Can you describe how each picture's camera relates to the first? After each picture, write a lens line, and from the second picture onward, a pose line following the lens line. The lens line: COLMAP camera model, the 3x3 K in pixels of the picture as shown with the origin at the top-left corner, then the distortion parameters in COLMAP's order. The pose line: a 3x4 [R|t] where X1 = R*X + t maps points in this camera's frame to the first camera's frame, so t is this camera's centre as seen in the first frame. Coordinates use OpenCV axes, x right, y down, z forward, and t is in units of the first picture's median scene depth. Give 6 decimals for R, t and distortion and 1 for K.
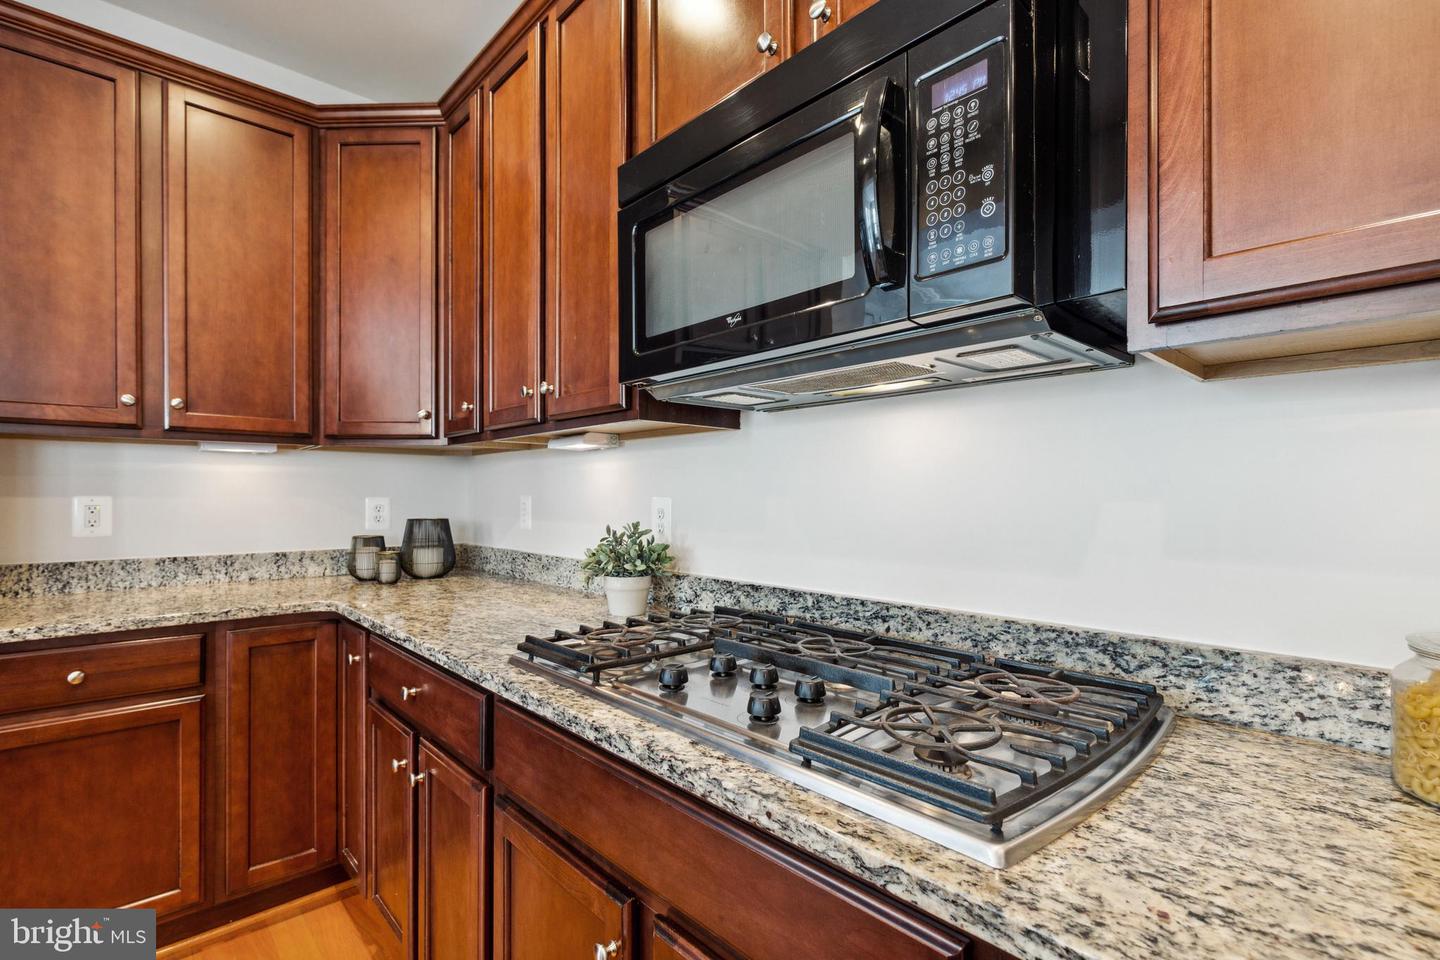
lens RADIAL K [[681.9, 0, 722.0], [0, 681.9, 493.7], [0, 0, 1]] dist [0.001067, 0.000018]
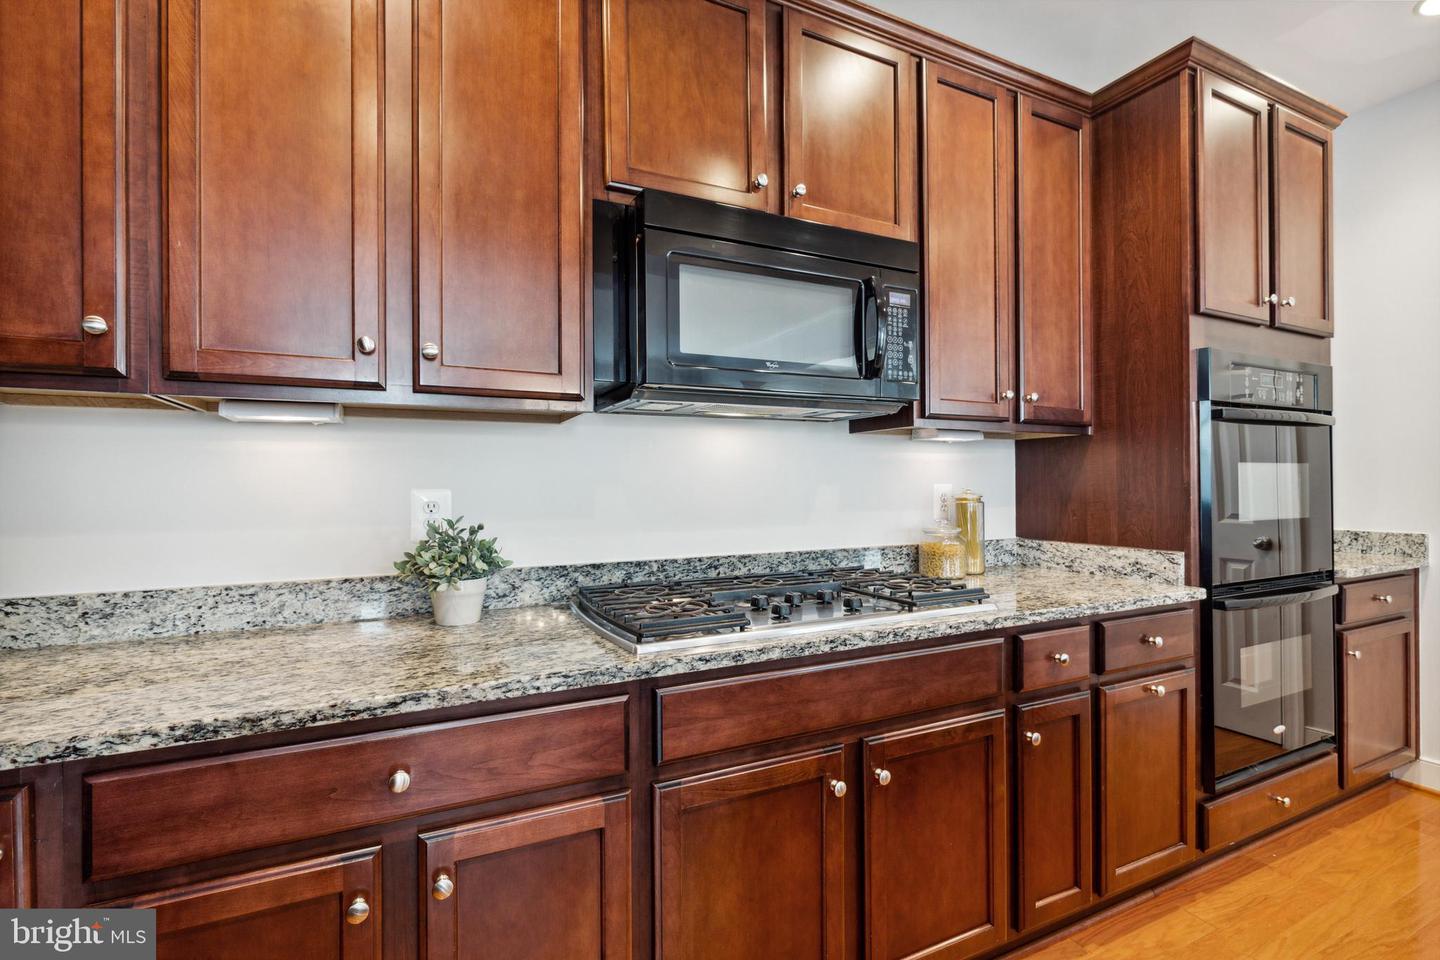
lens RADIAL K [[660.2, 0, 726.5], [0, 660.2, 486.6], [0, 0, 1]] dist [0.003344, 0.000842]
pose [[0.272194, -0.006538, 0.962220, -1.150775], [0.005864, 0.999970, 0.005136, -0.000630], [-0.962225, 0.004245, 0.272224, 0.585509]]
